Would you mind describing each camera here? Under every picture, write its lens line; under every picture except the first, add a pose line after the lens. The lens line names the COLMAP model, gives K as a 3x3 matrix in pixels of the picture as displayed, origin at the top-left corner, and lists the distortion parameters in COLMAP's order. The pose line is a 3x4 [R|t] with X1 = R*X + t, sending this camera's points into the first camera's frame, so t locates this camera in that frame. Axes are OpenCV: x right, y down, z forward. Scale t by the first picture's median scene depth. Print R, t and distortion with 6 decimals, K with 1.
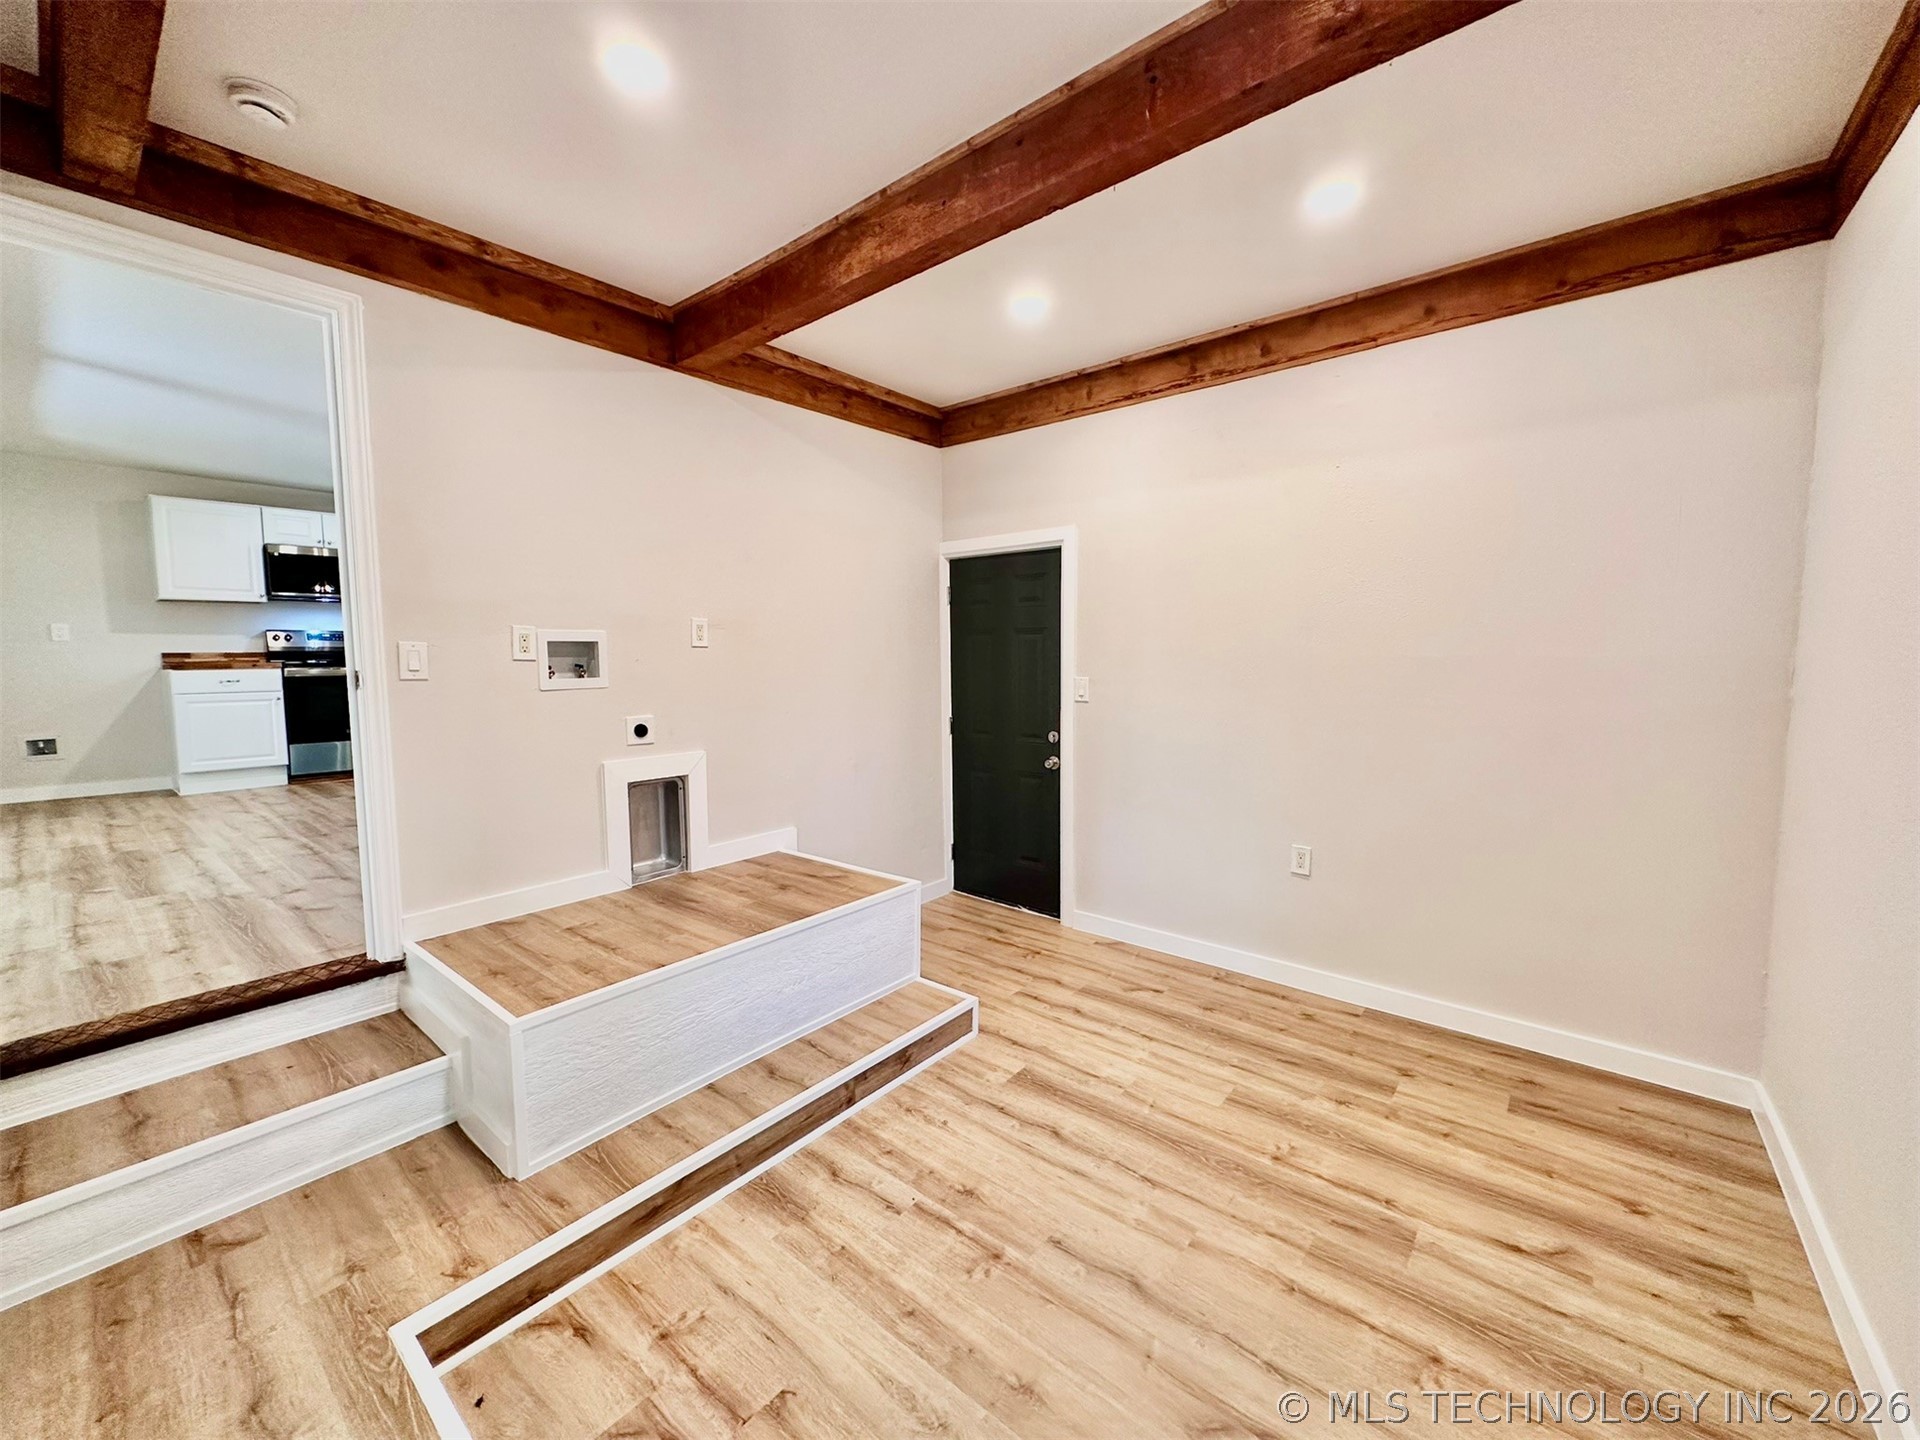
lens RADIAL K [[760.6, 0, 959.9], [0, 760.6, 714.7], [0, 0, 1]] dist [-0.001140, 0.000700]
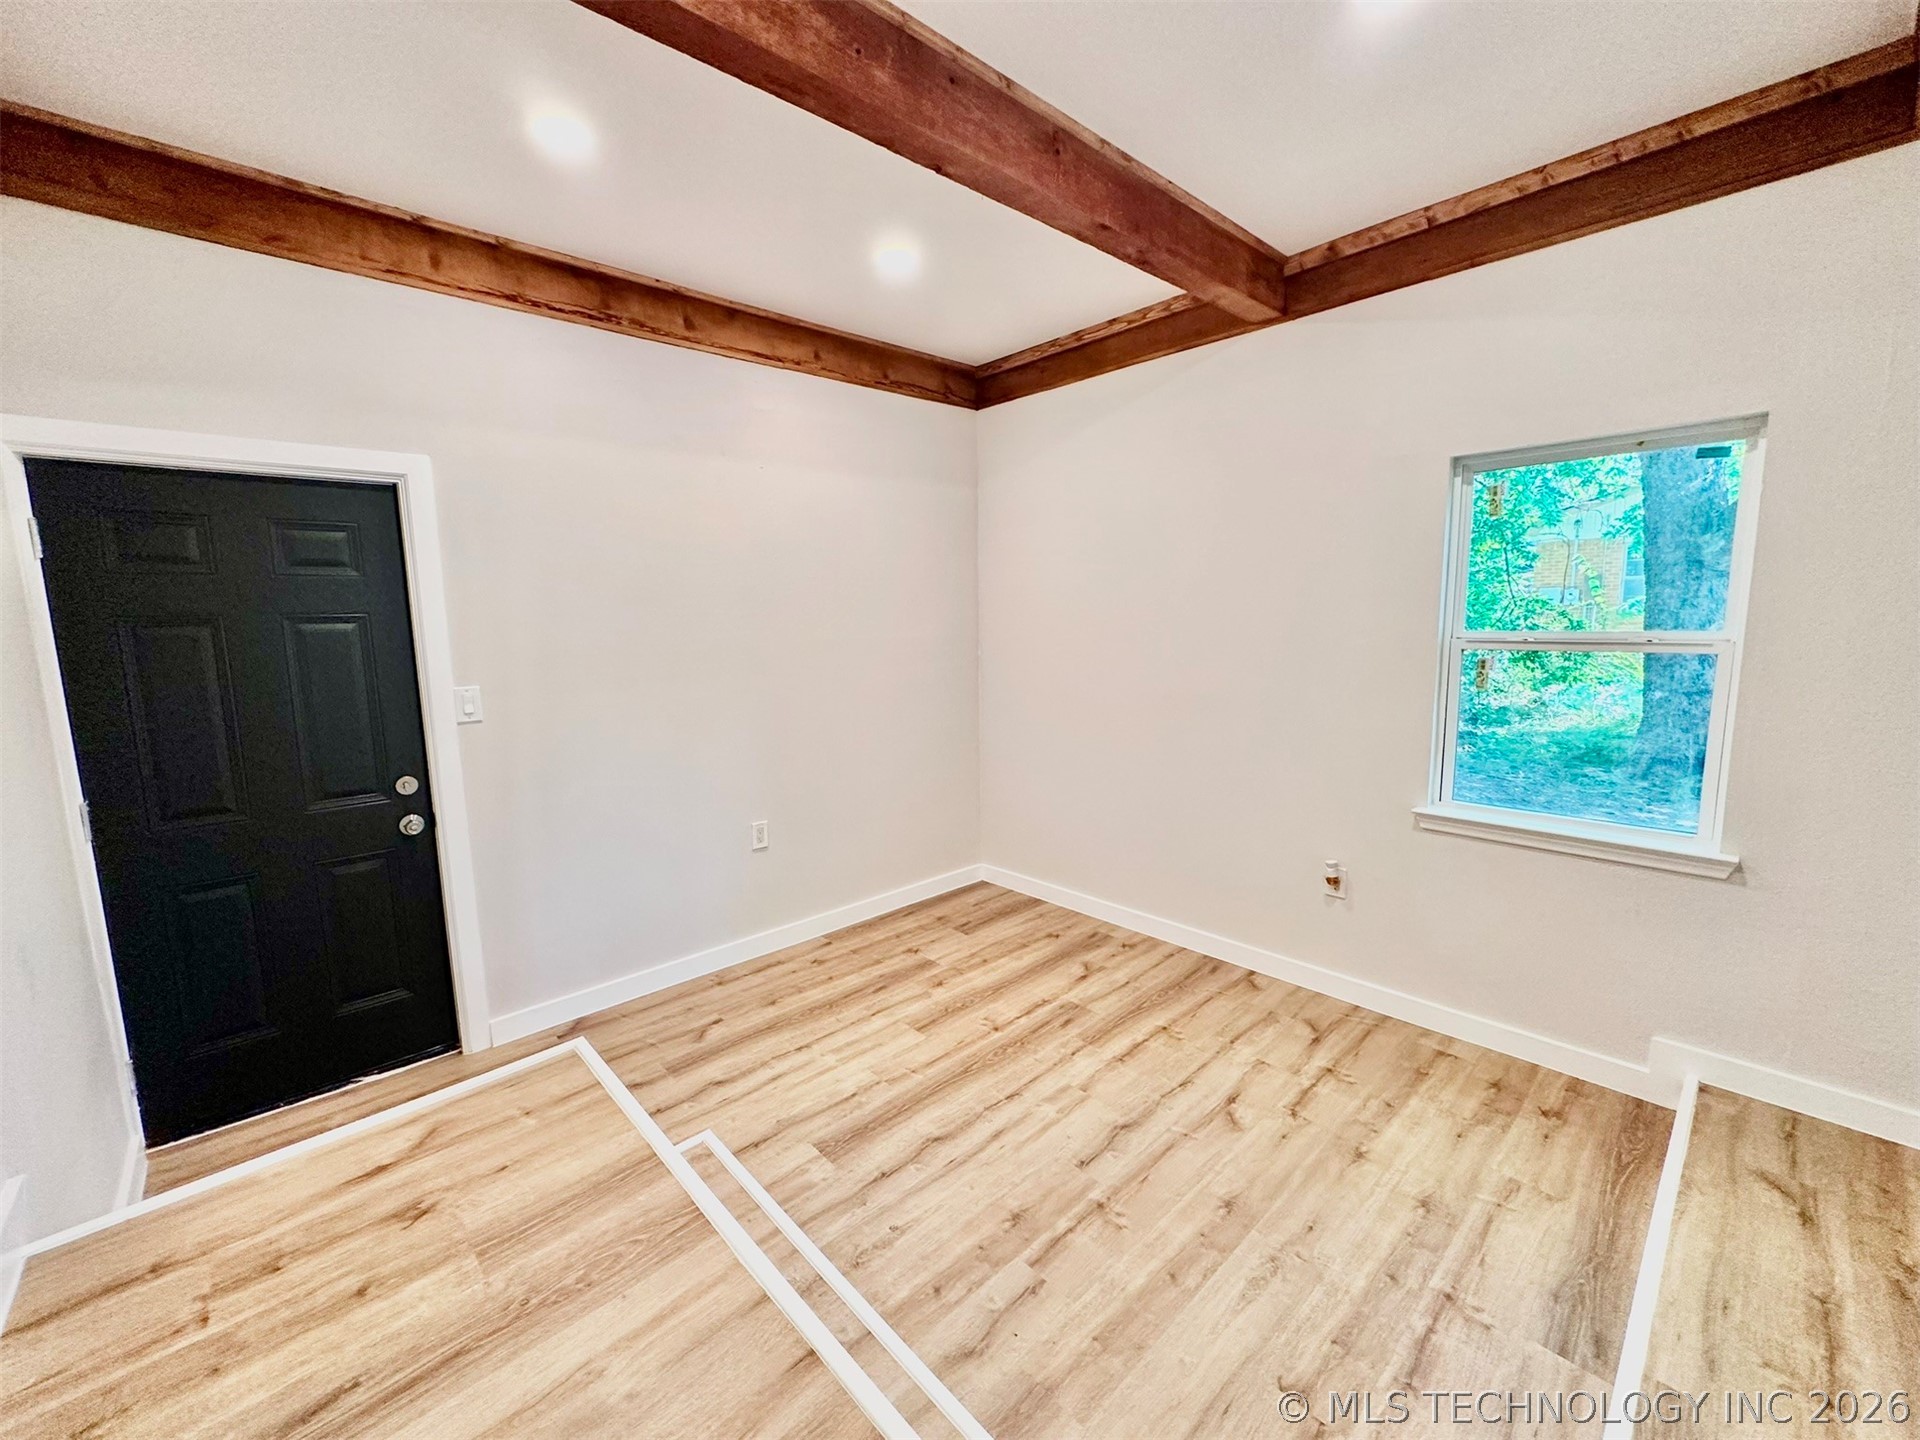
lens RADIAL K [[765.3, 0, 958.1], [0, 765.3, 715.3], [0, 0, 1]] dist [-0.001327, 0.000013]
pose [[0.133398, -0.129660, 0.982544, -0.700403], [0.101201, 0.988005, 0.116641, -0.091608], [-0.985882, 0.083875, 0.144920, 0.718651]]
